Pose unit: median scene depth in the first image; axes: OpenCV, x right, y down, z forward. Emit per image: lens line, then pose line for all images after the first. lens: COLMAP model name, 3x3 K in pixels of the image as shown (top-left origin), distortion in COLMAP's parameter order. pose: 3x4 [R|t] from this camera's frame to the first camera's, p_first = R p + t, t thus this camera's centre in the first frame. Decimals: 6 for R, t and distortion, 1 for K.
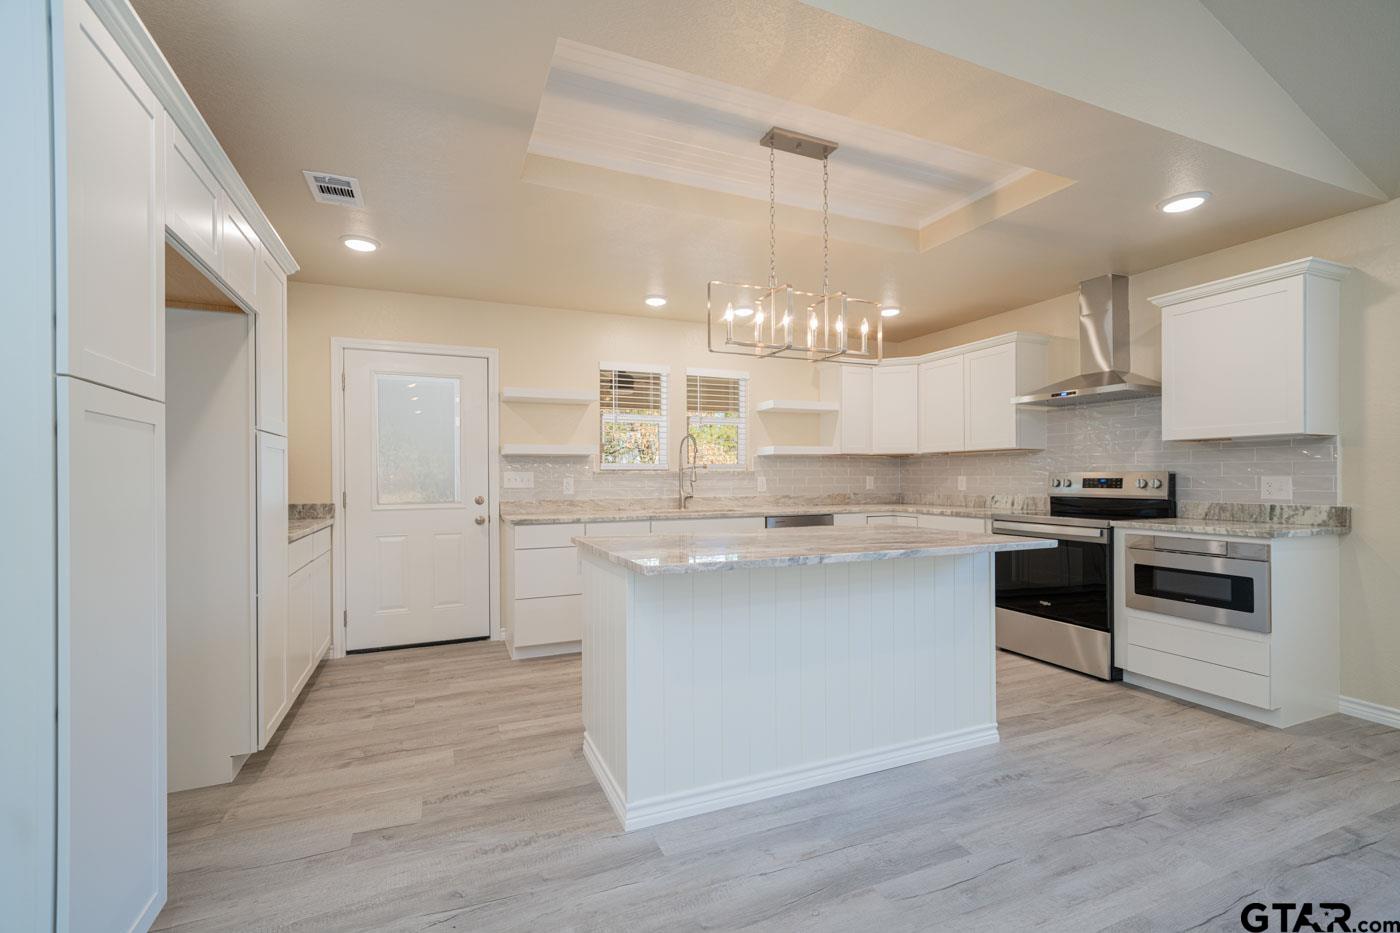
lens RADIAL K [[615.5, 0, 693.0], [0, 615.5, 474.0], [0, 0, 1]] dist [0.003699, 0.002143]
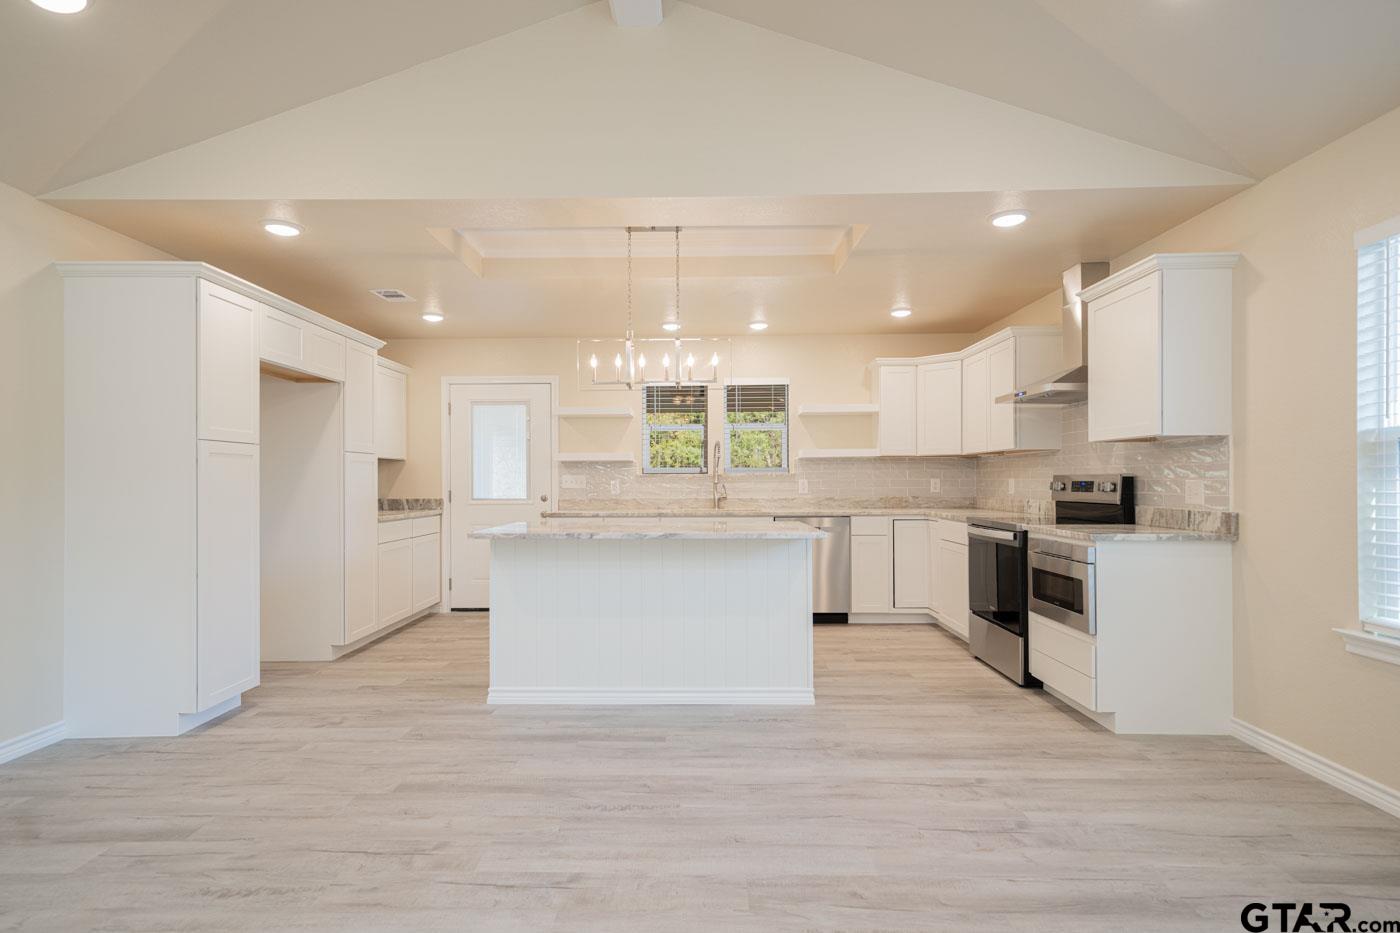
lens RADIAL K [[743.2, 0, 688.6], [0, 743.2, 471.2], [0, 0, 1]] dist [0.014918, 0.002045]
pose [[0.910483, -0.004081, -0.413526, 0.641102], [0.001931, 0.999982, -0.005617, -0.003570], [0.413542, 0.004316, 0.910475, -0.294810]]
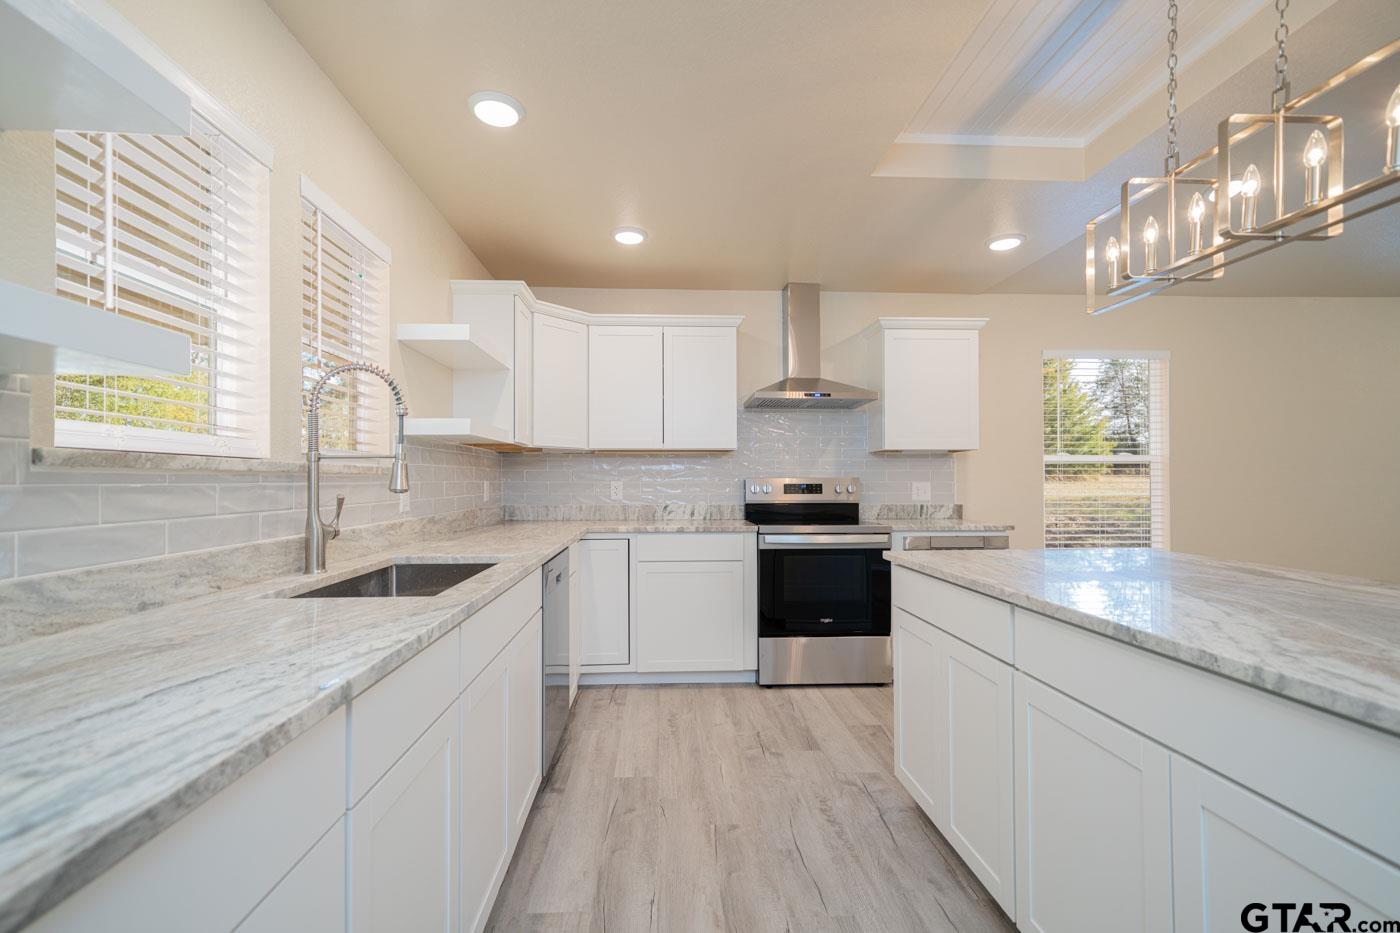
lens RADIAL K [[615.5, 0, 698.3], [0, 615.5, 476.1], [0, 0, 1]] dist [0.003699, 0.002143]
pose [[0.340537, 0.012413, 0.940149, -0.364493], [-0.006187, 0.999921, -0.010961, 0.006787], [-0.940211, -0.002085, 0.340587, 0.893797]]
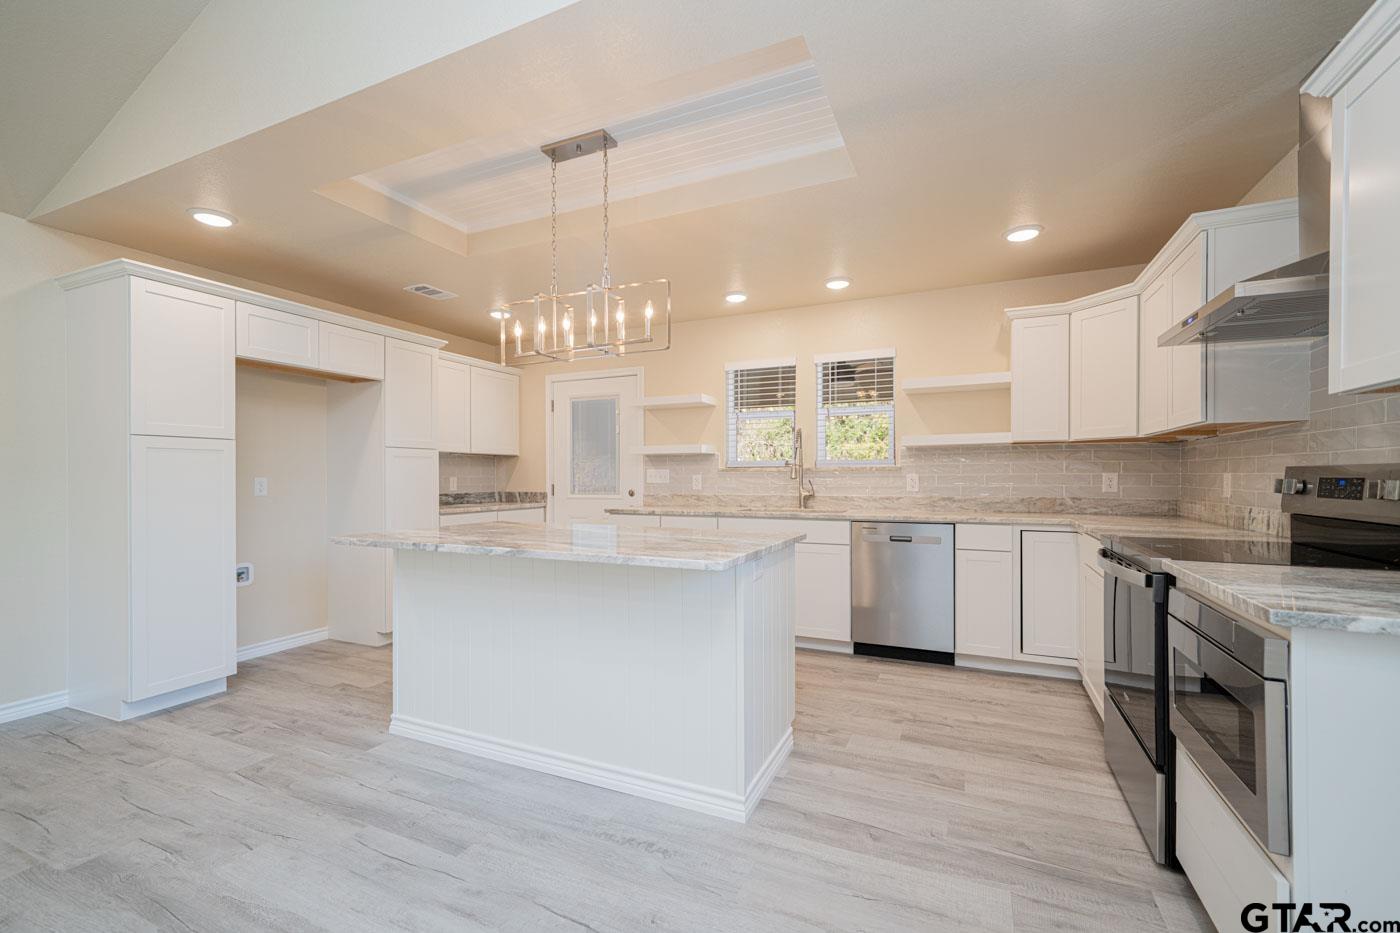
lens RADIAL K [[615.5, 0, 682.9], [0, 615.5, 473.7], [0, 0, 1]] dist [0.003699, 0.002143]
pose [[0.656941, 0.001190, -0.753941, 0.752978], [0.003437, 0.999984, 0.004572, -0.000756], [0.753934, -0.005595, 0.656926, 0.328965]]
